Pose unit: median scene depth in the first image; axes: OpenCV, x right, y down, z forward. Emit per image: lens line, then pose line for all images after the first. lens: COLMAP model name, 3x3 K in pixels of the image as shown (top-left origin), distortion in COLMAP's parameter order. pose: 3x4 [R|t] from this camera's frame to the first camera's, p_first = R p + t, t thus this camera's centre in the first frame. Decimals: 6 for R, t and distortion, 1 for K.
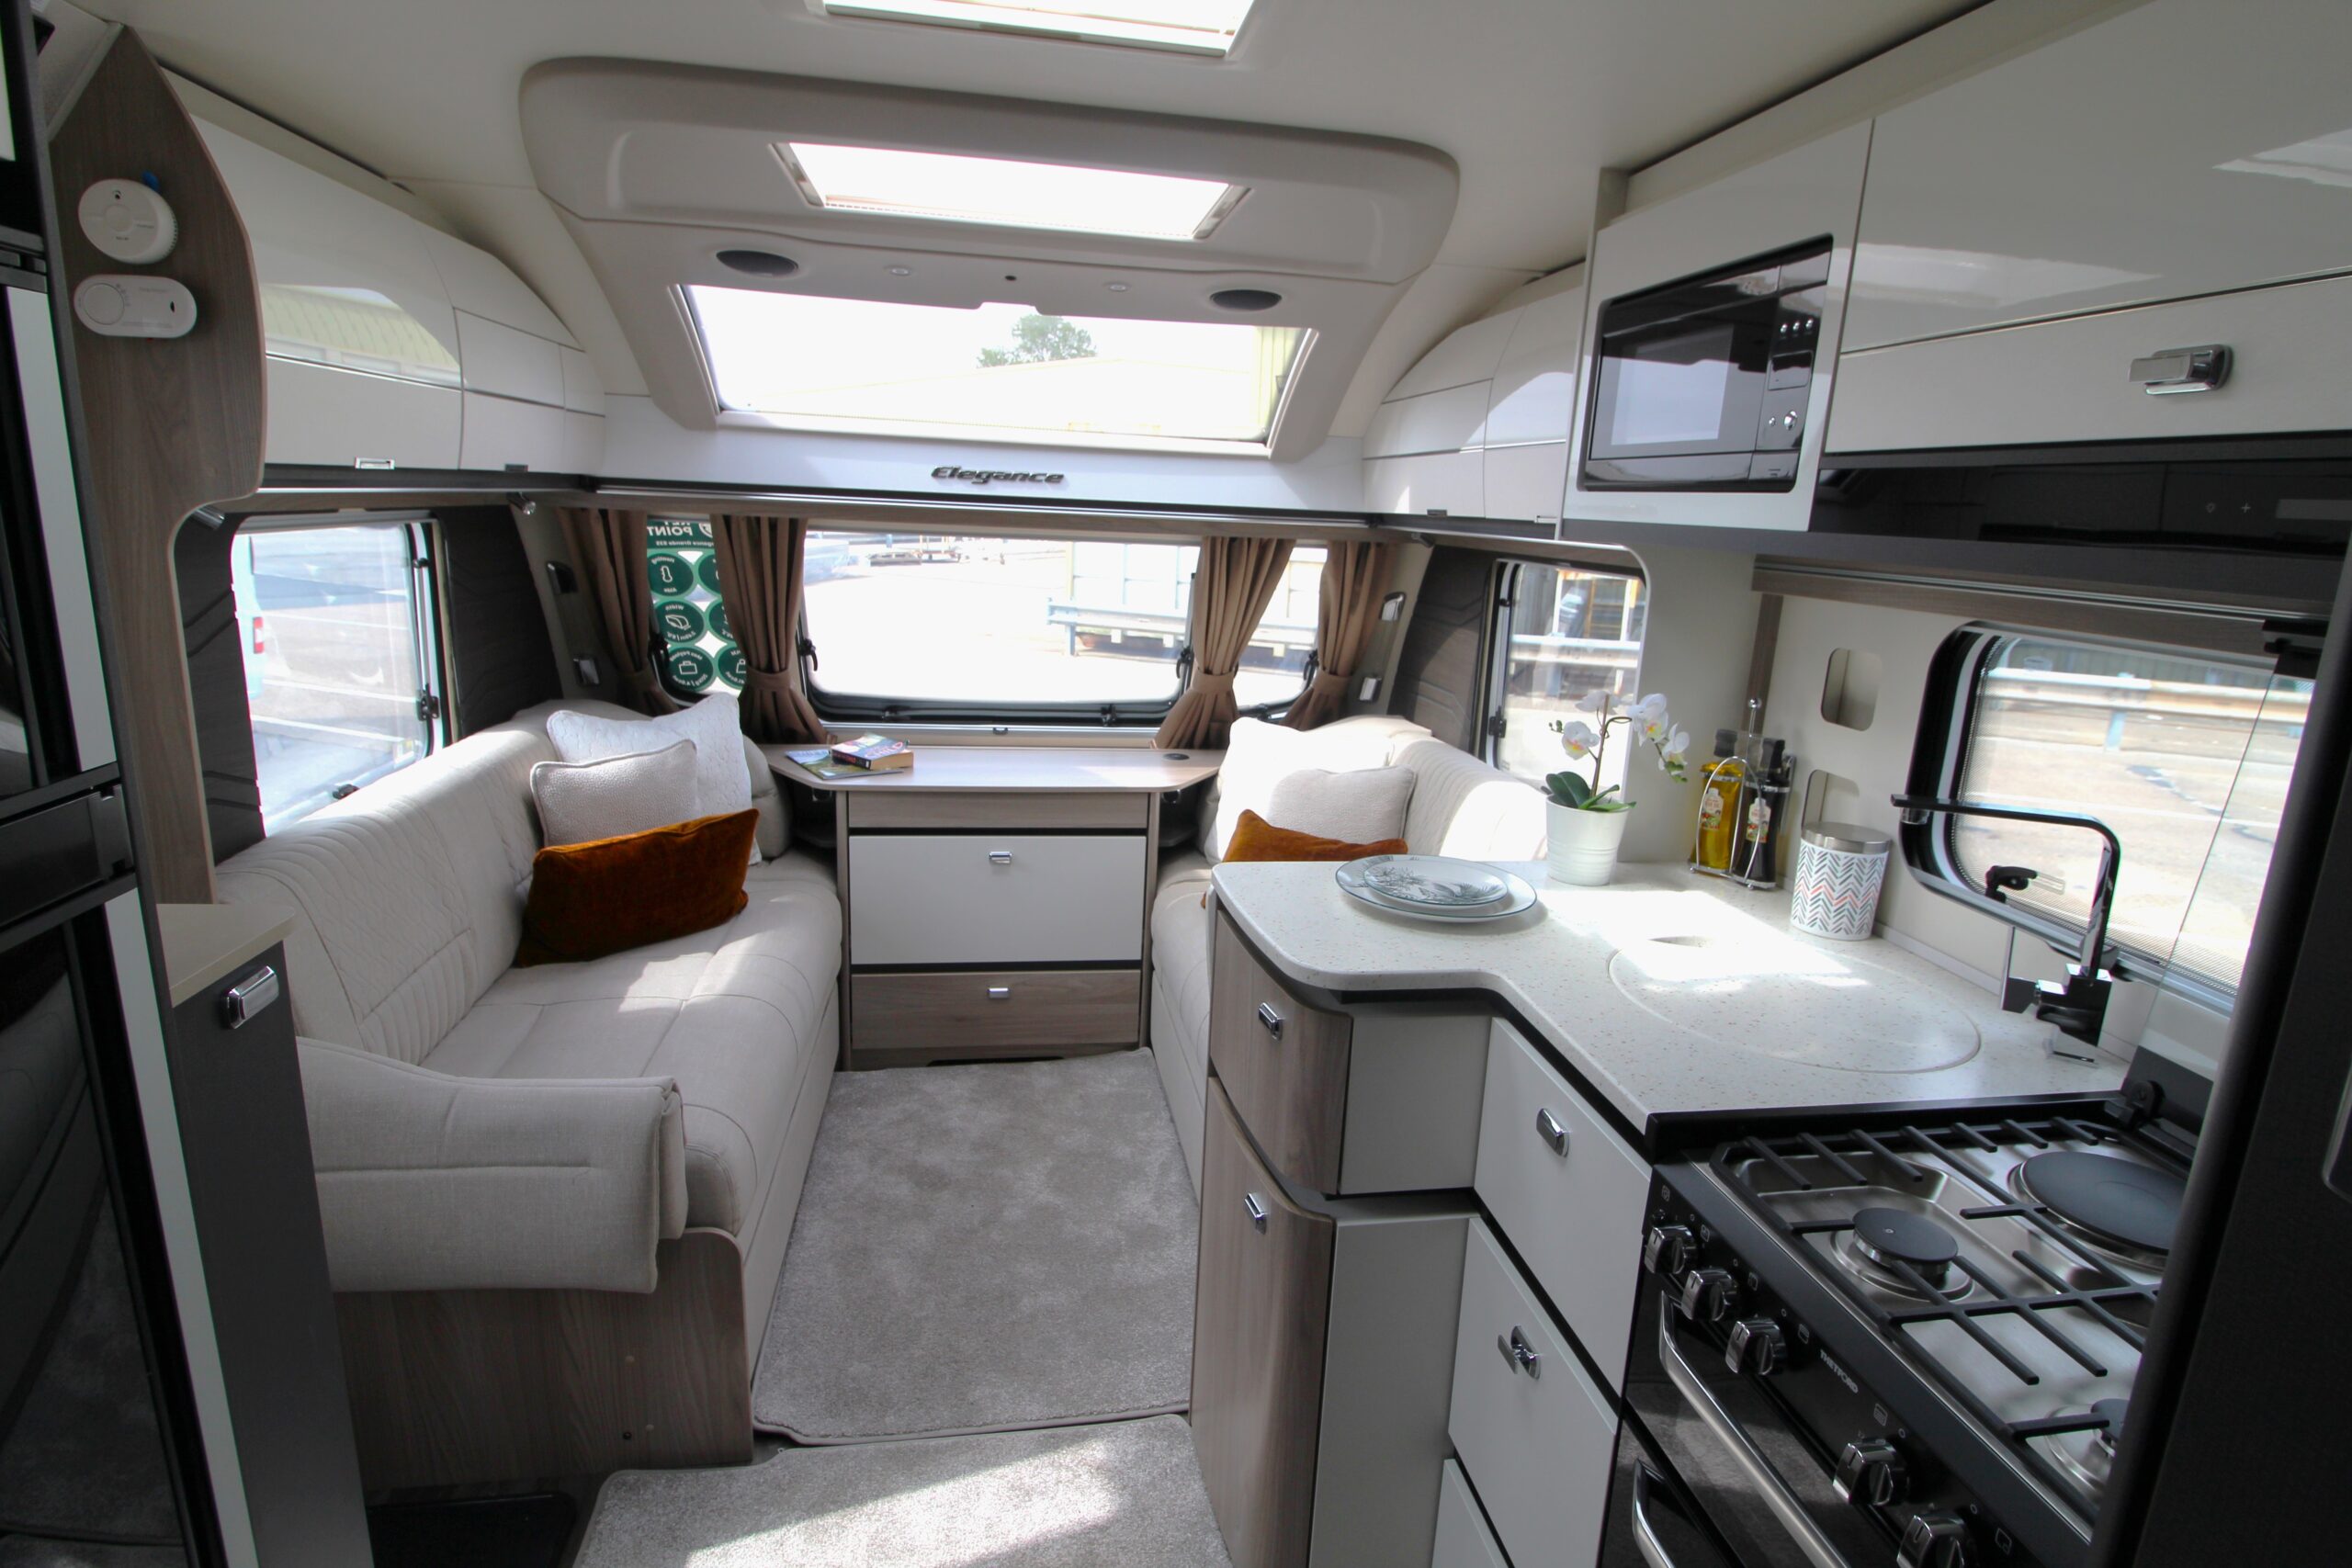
lens RADIAL K [[1185.6, 0, 1192.3], [0, 1185.6, 772.1], [0, 0, 1]] dist [0.004671, -0.015152]
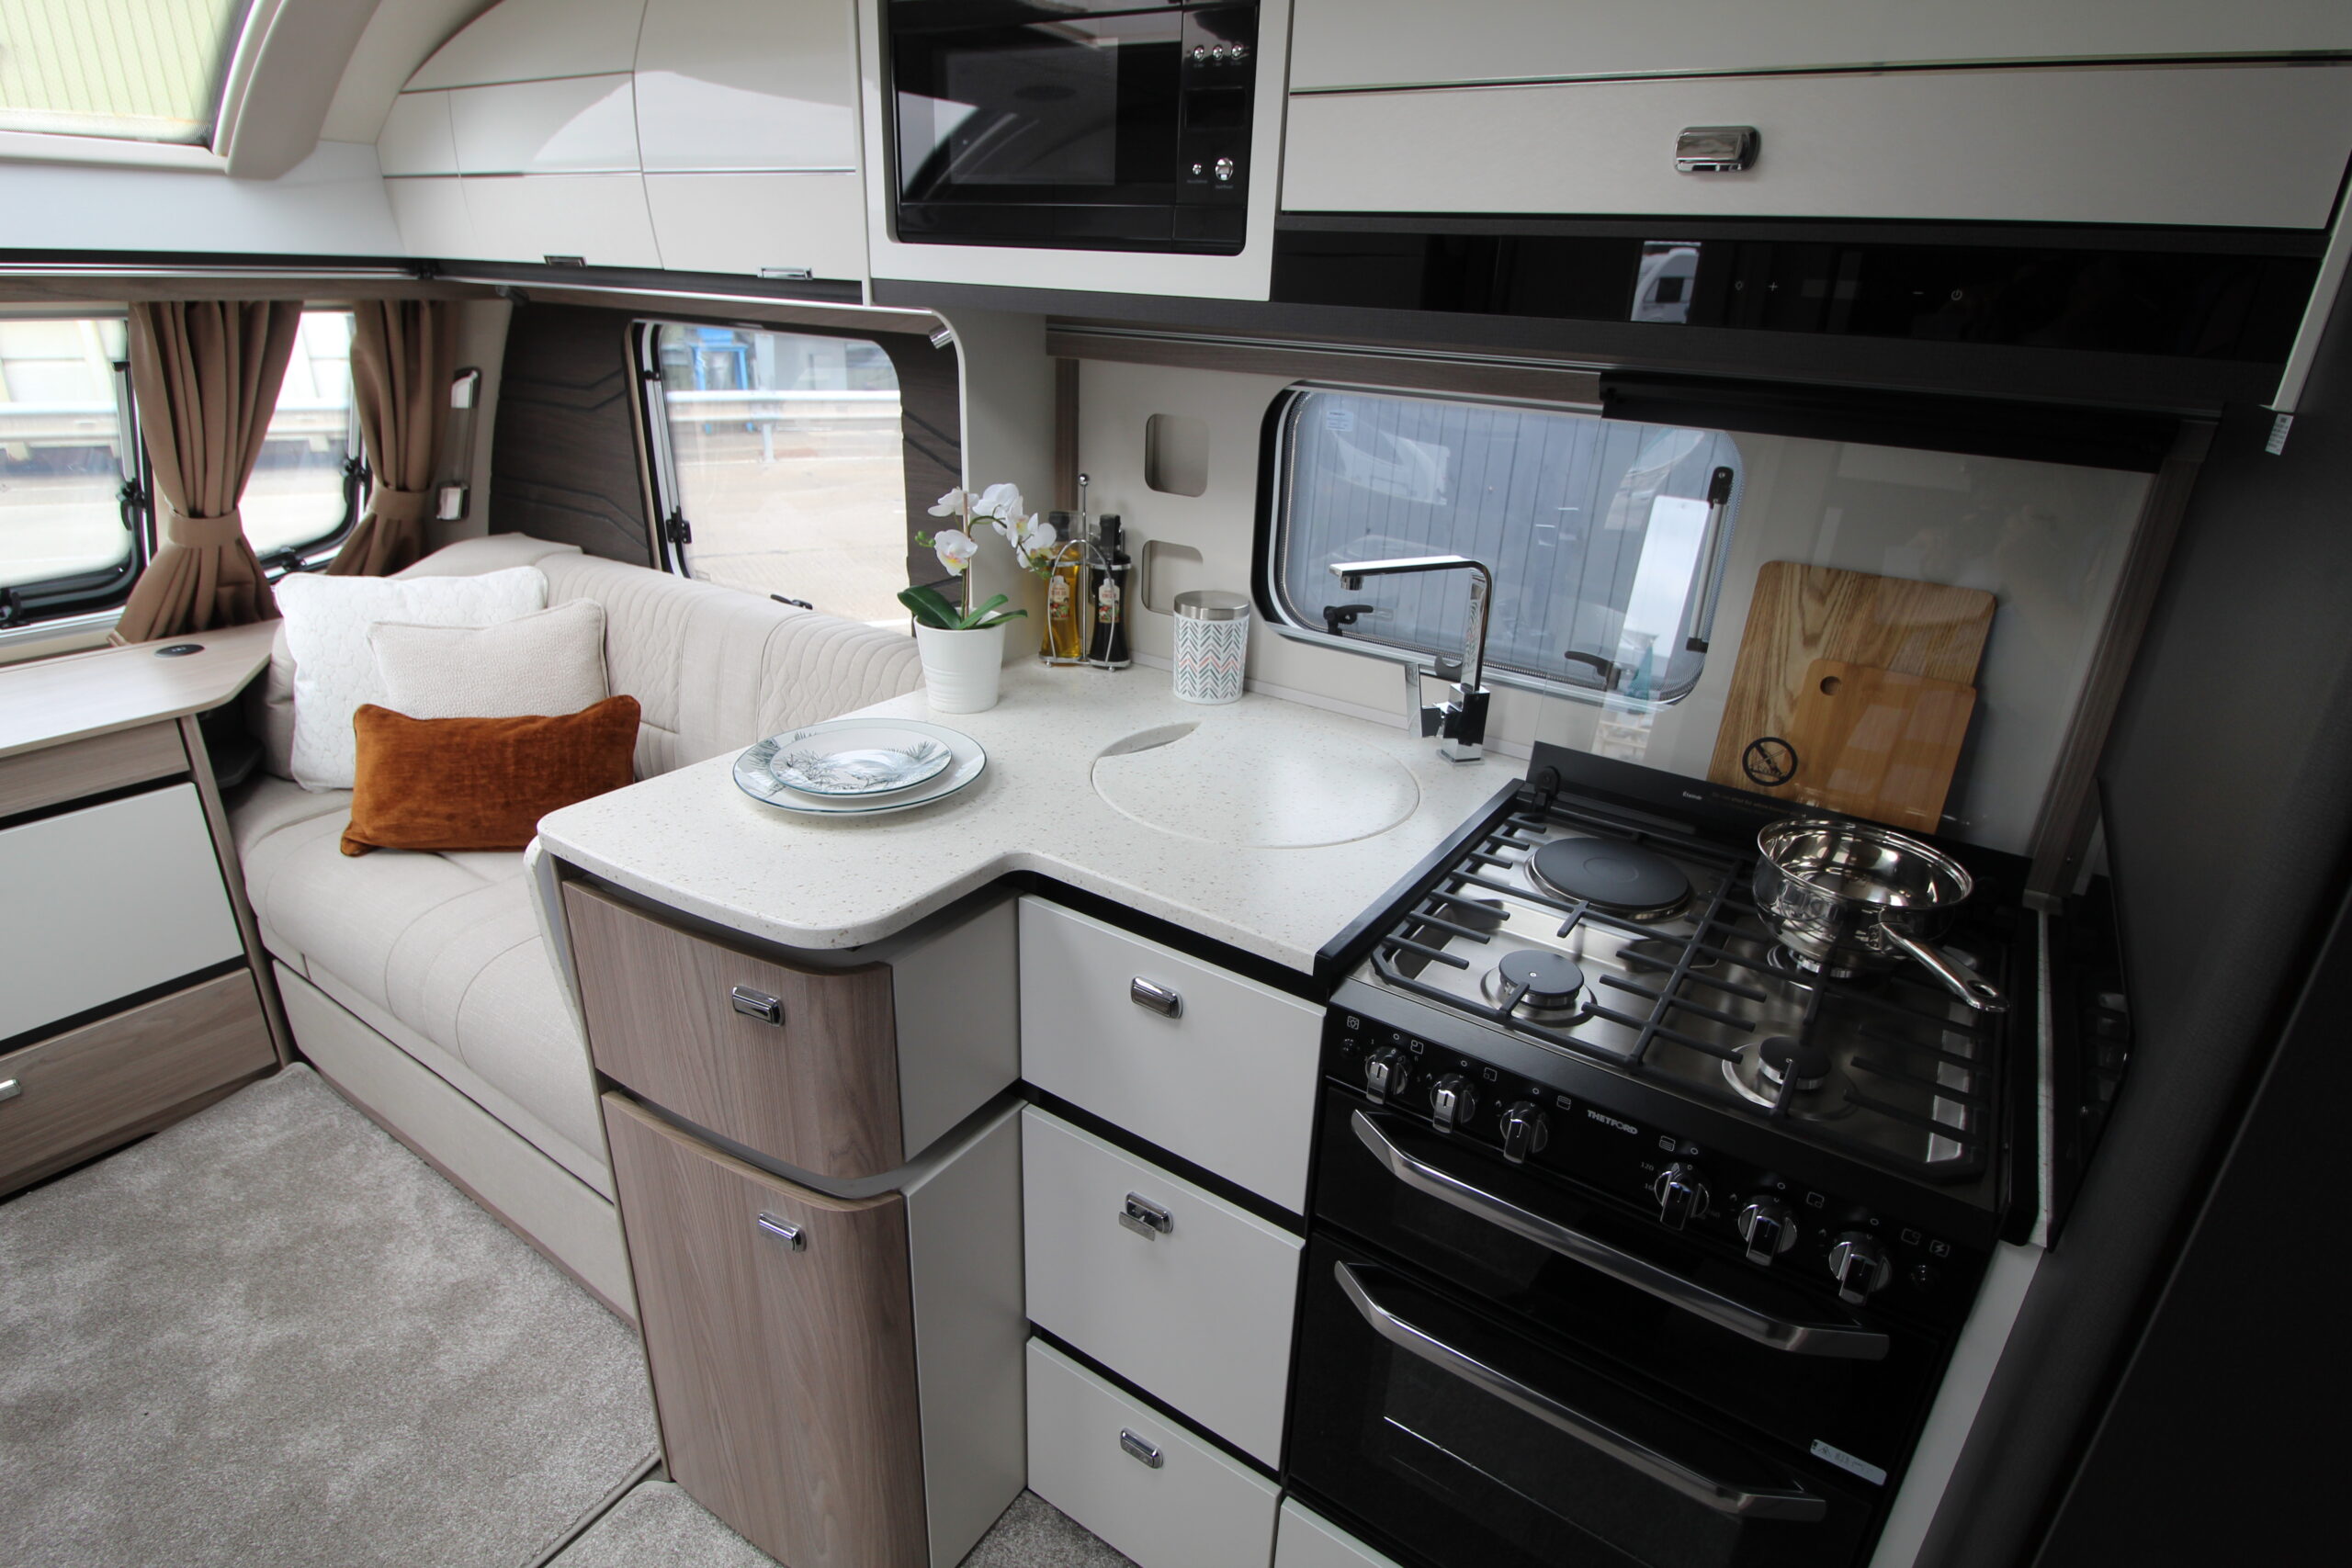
lens RADIAL K [[1185.6, 0, 1192.3], [0, 1185.6, 772.1], [0, 0, 1]] dist [0.004671, -0.015152]
pose [[0.681283, -0.295803, 0.669592, -0.105856], [0.150437, 0.951771, 0.267396, -0.046327], [-0.716395, -0.081441, 0.692925, 0.155622]]
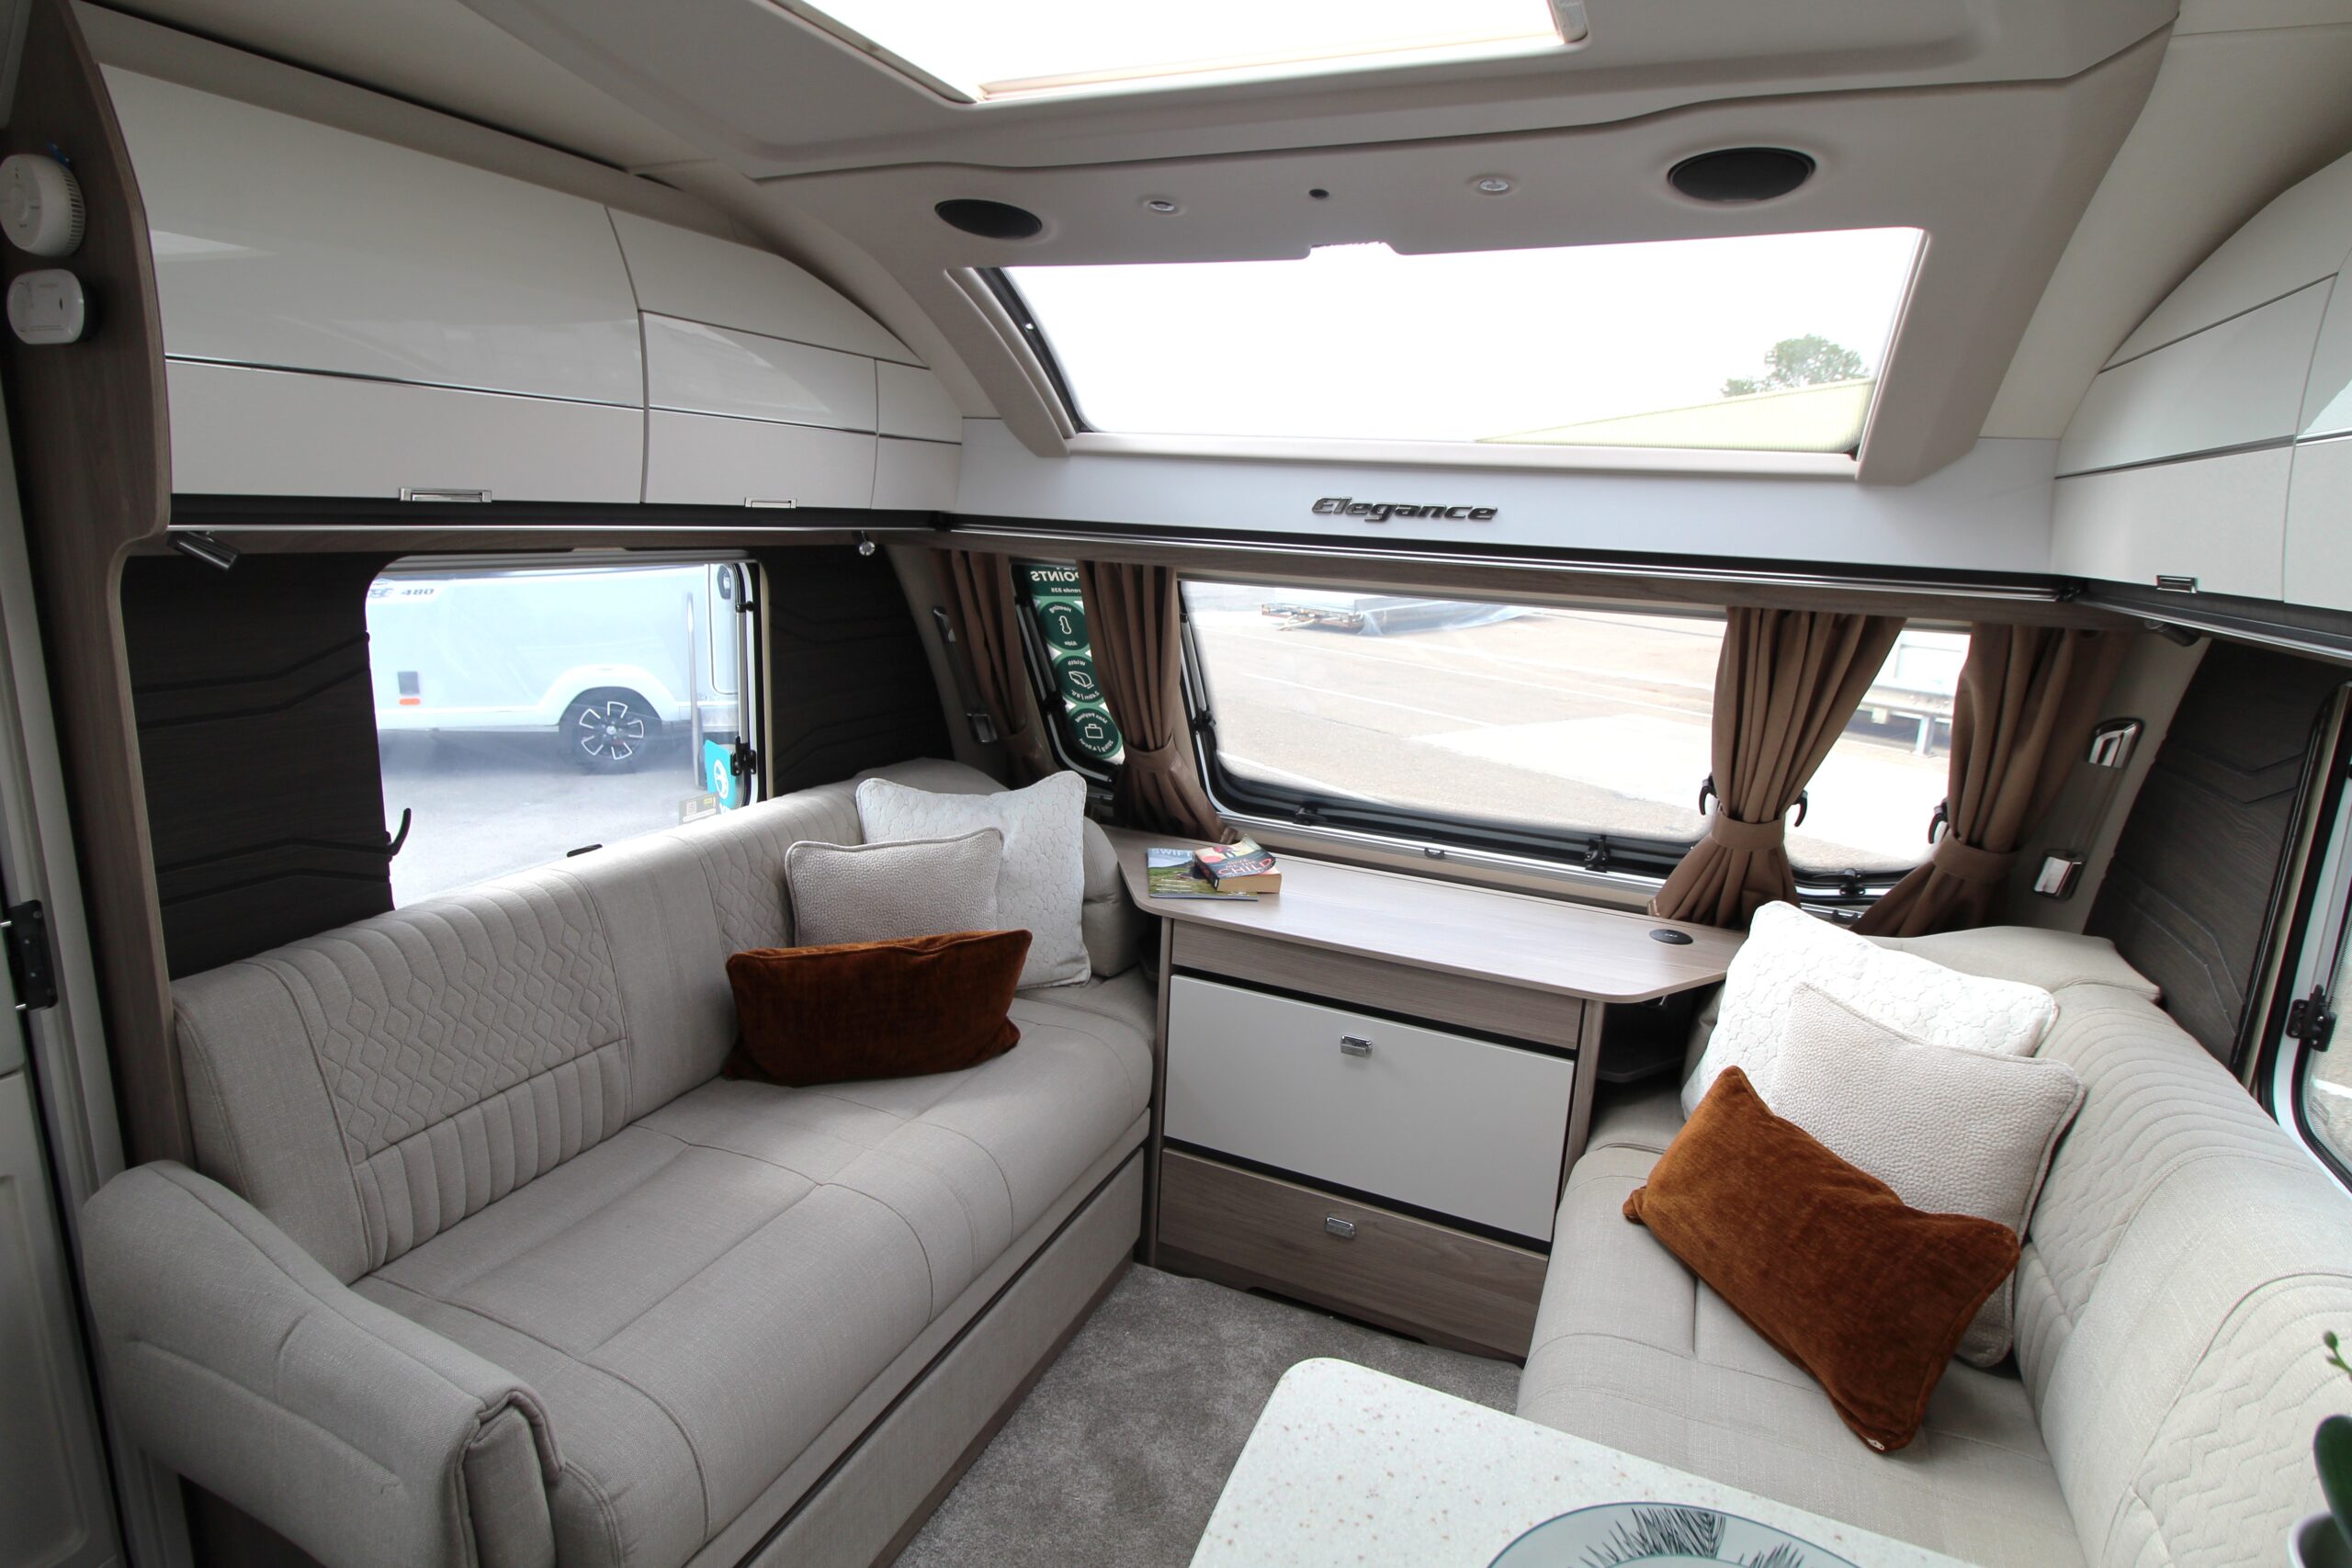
lens RADIAL K [[1184.5, 0, 1187.4], [0, 1184.5, 770.5], [0, 0, 1]] dist [0.005309, -0.014884]
pose [[0.836932, 0.112165, -0.535690, 0.121240], [-0.129832, 0.991525, 0.004768, -0.085227], [0.531685, 0.065559, 0.844401, 0.355224]]
